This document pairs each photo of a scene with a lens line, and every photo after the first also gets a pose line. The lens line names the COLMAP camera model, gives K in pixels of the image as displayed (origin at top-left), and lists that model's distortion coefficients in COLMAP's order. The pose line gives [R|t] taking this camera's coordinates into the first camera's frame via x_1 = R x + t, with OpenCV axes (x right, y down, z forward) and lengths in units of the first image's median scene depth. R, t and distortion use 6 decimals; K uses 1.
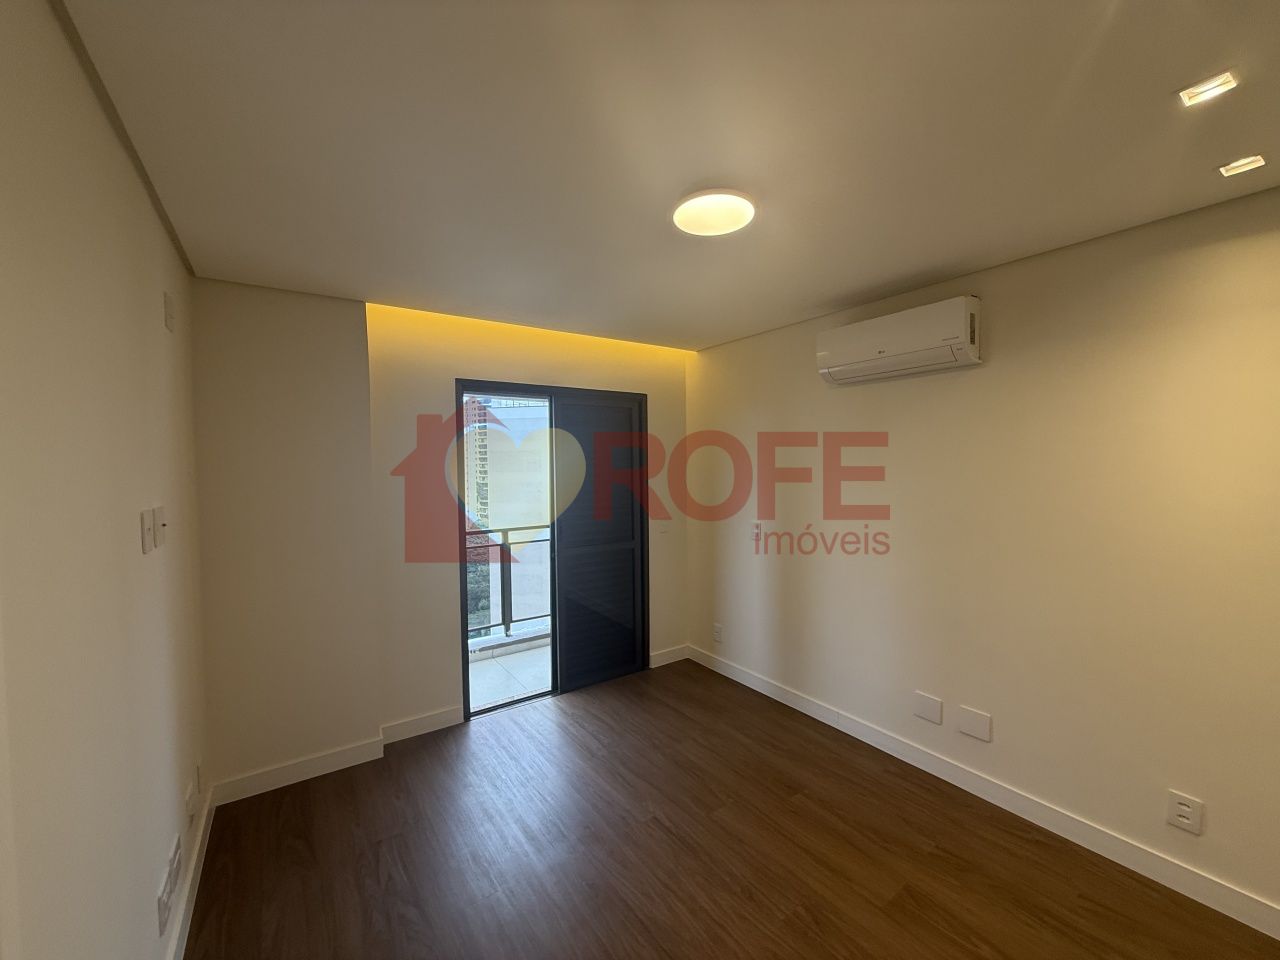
lens RADIAL K [[509.4, 0, 637.3], [0, 509.4, 480.5], [0, 0, 1]] dist [-0.000104, 0.000281]
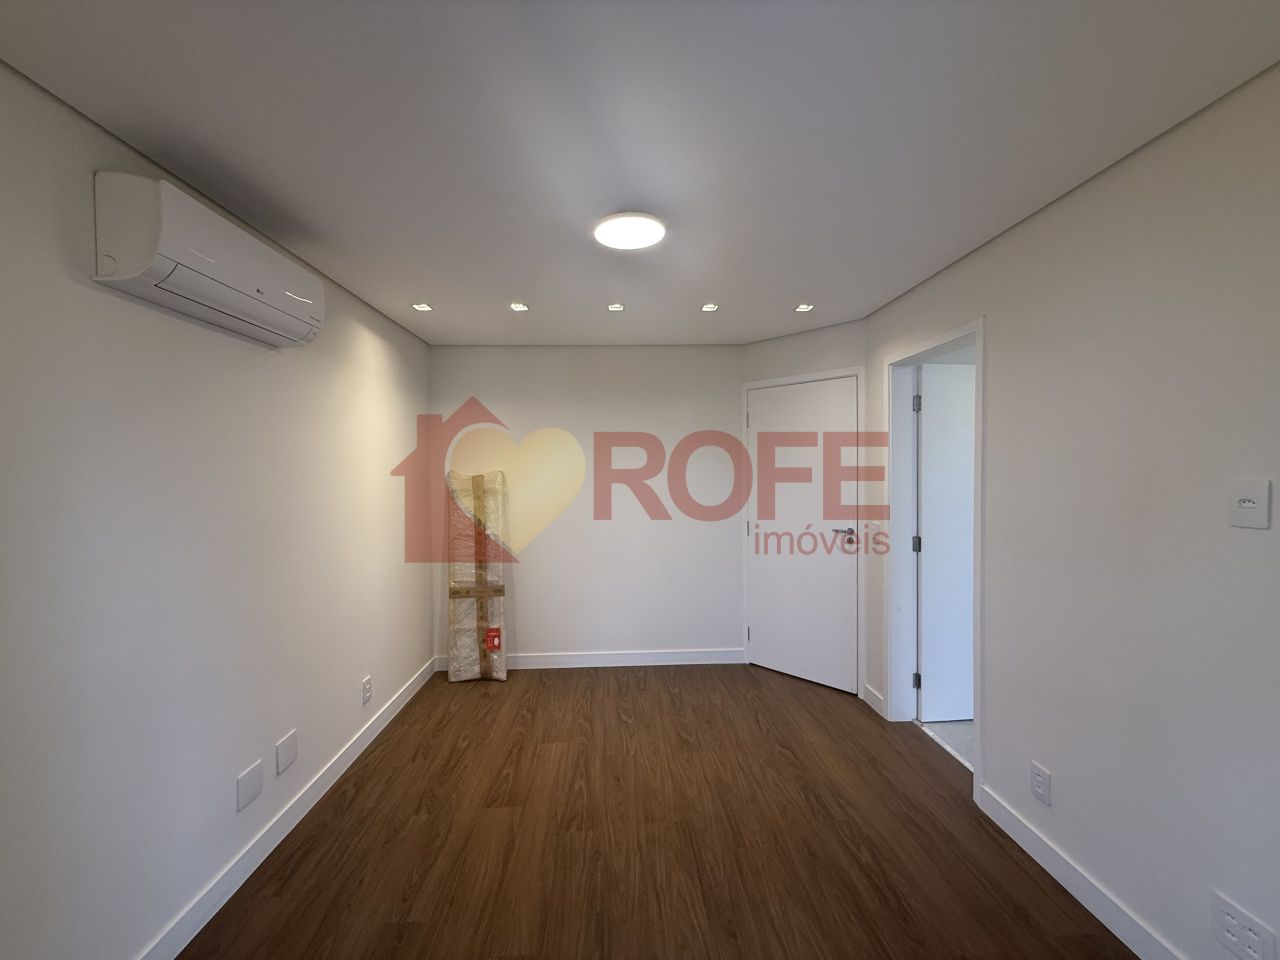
lens RADIAL K [[509.4, 0, 637.3], [0, 509.4, 480.5], [0, 0, 1]] dist [-0.000104, 0.000281]
pose [[-0.848605, -0.000213, 0.529027, -0.425132], [0.028779, 0.998500, 0.046567, -0.024352], [-0.528244, 0.054742, -0.847326, 1.827374]]
